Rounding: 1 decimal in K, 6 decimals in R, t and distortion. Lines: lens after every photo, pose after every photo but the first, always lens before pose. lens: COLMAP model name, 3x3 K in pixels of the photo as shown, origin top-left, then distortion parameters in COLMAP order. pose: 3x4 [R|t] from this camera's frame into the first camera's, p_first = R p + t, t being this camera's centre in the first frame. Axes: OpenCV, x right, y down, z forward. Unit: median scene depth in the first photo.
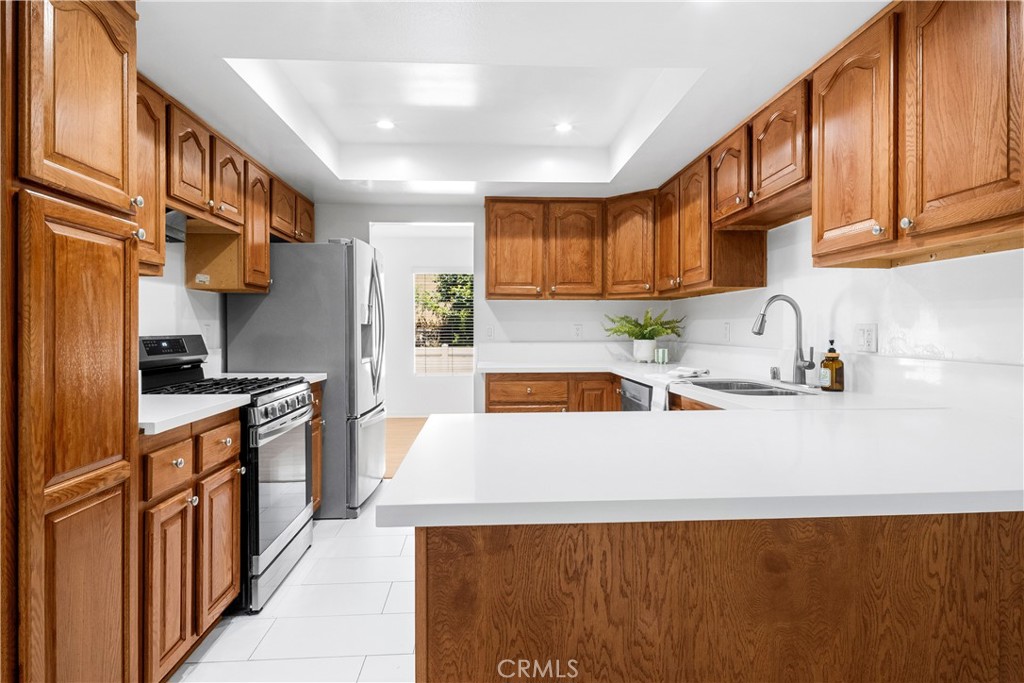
lens RADIAL K [[554.4, 0, 511.3], [0, 554.4, 330.5], [0, 0, 1]] dist [0.005334, -0.003656]
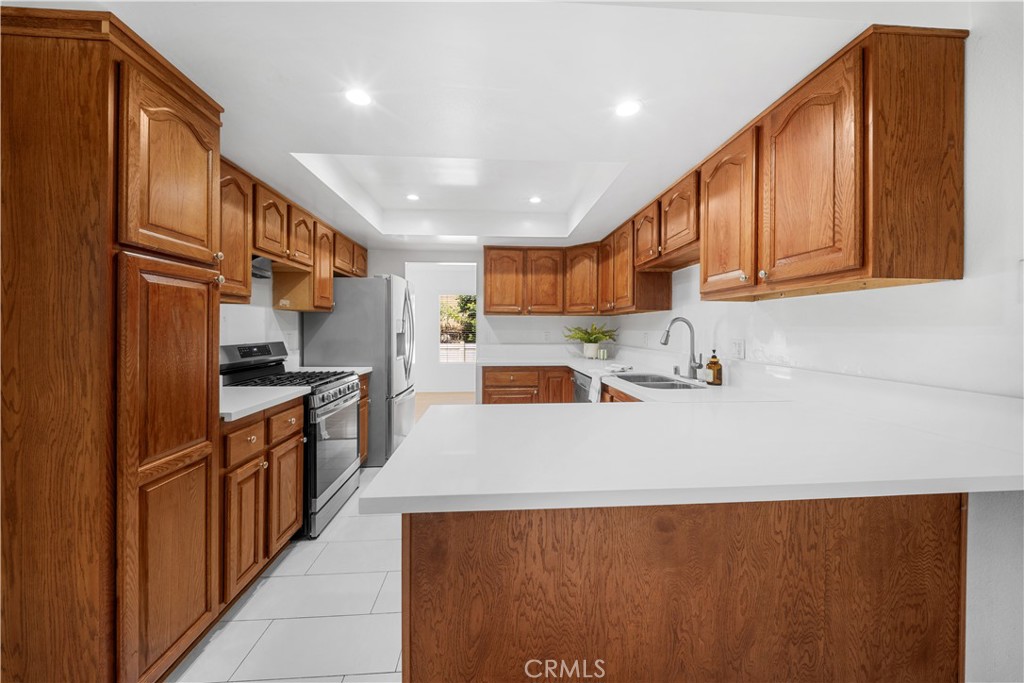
lens RADIAL K [[367.7, 0, 513.5], [0, 367.7, 329.7], [0, 0, 1]] dist [0.007375, -0.005637]
pose [[0.999947, 0.004231, 0.009365, 0.032270], [-0.004230, 0.999991, -0.000099, -0.024767], [-0.009365, 0.000059, 0.999956, 0.031216]]
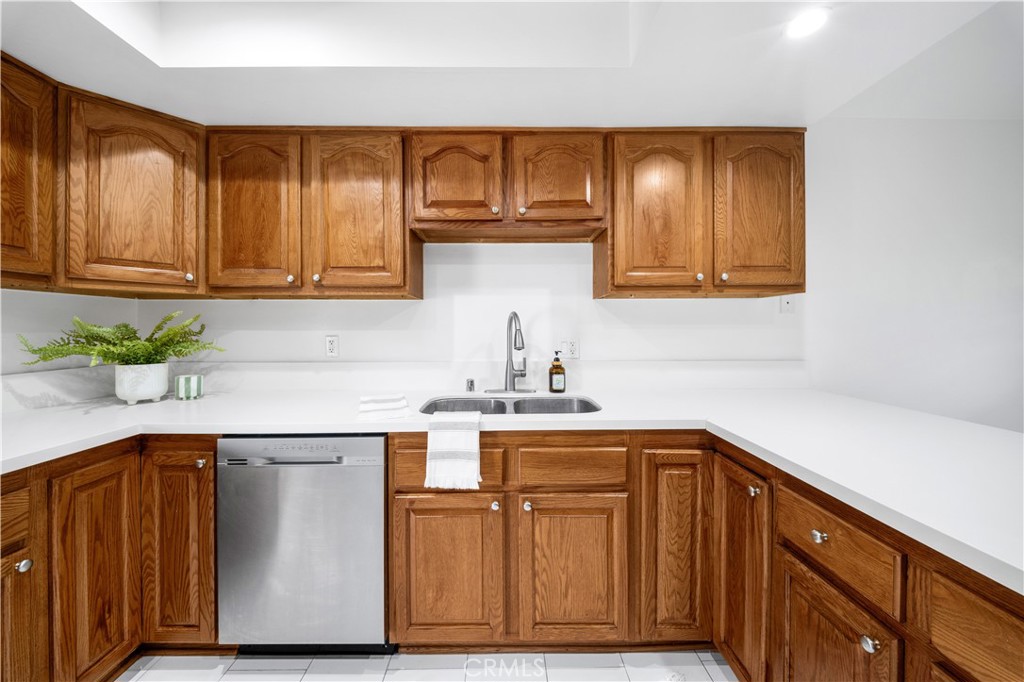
lens RADIAL K [[367.7, 0, 513.5], [0, 367.7, 329.2], [0, 0, 1]] dist [0.007375, -0.005637]
pose [[0.040501, -0.003406, 0.999174, -0.182853], [0.005279, 0.999981, 0.003195, -0.026451], [-0.999166, 0.005145, 0.040518, 0.795397]]
